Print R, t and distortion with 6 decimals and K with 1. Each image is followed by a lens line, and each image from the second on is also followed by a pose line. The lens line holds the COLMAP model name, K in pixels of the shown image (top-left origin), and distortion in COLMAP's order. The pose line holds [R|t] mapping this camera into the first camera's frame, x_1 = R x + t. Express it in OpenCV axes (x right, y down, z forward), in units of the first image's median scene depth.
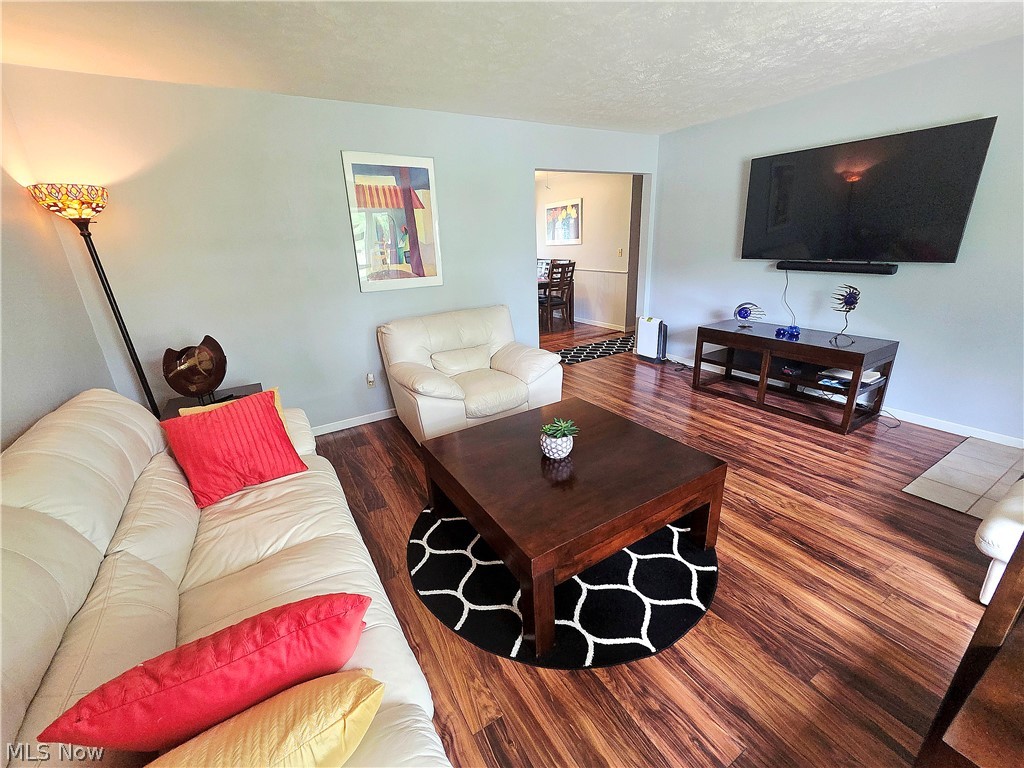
lens RADIAL K [[422.4, 0, 520.0], [0, 422.4, 381.0], [0, 0, 1]] dist [0.001643, -0.001709]
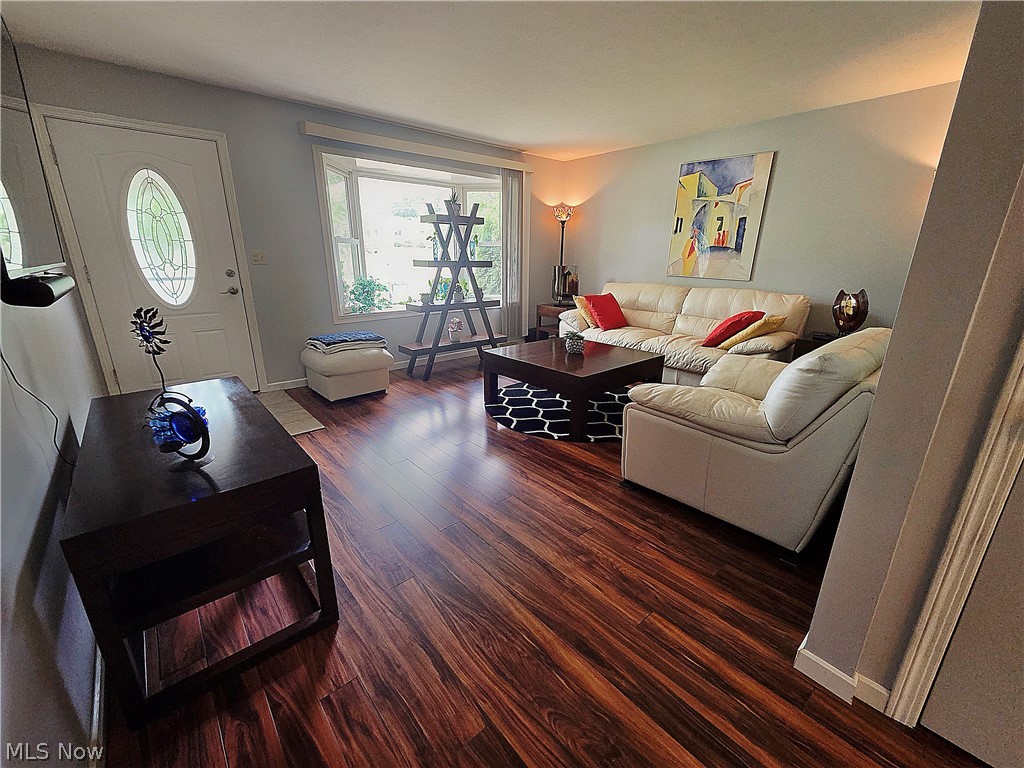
lens RADIAL K [[422.4, 0, 513.7], [0, 422.4, 384.4], [0, 0, 1]] dist [0.001643, -0.001709]
pose [[-0.984255, 0.090246, -0.151980, 0.371845], [-0.015595, 0.812144, 0.583249, -0.440570], [0.176065, 0.576436, -0.797949, 1.466707]]
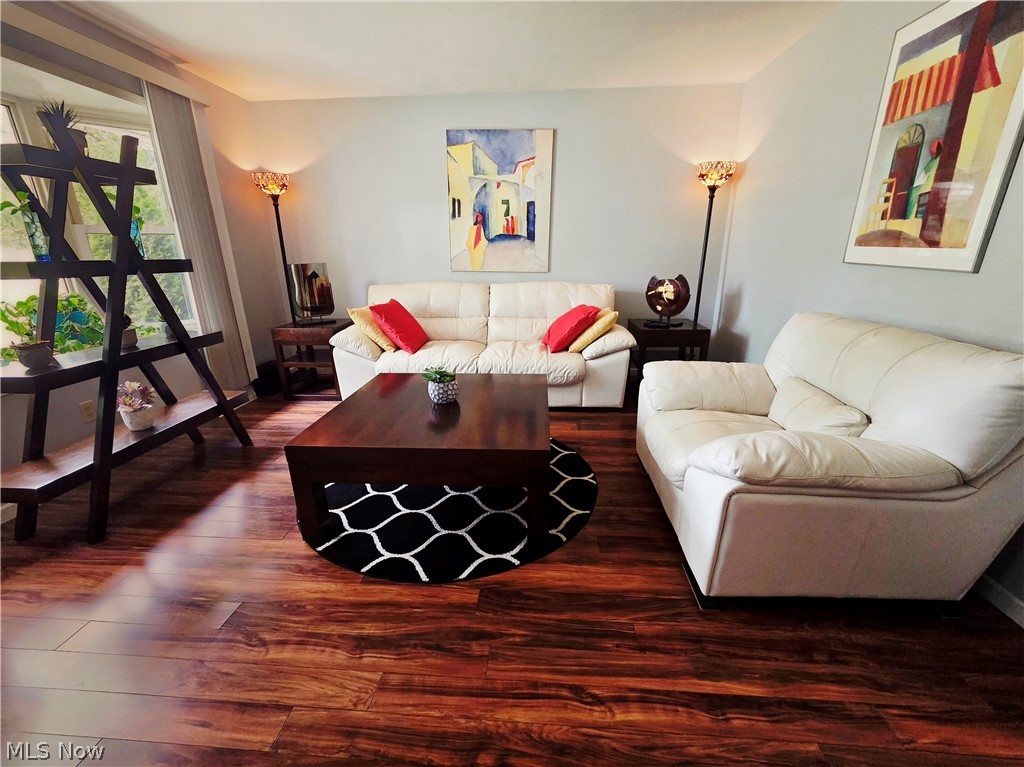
lens RADIAL K [[422.4, 0, 513.9], [0, 422.4, 384.2], [0, 0, 1]] dist [0.001643, -0.001709]
pose [[-0.577486, 0.299087, -0.759642, 0.480875], [-0.221638, 0.838097, 0.498468, -0.265997], [0.785739, 0.456224, -0.417700, 0.956237]]
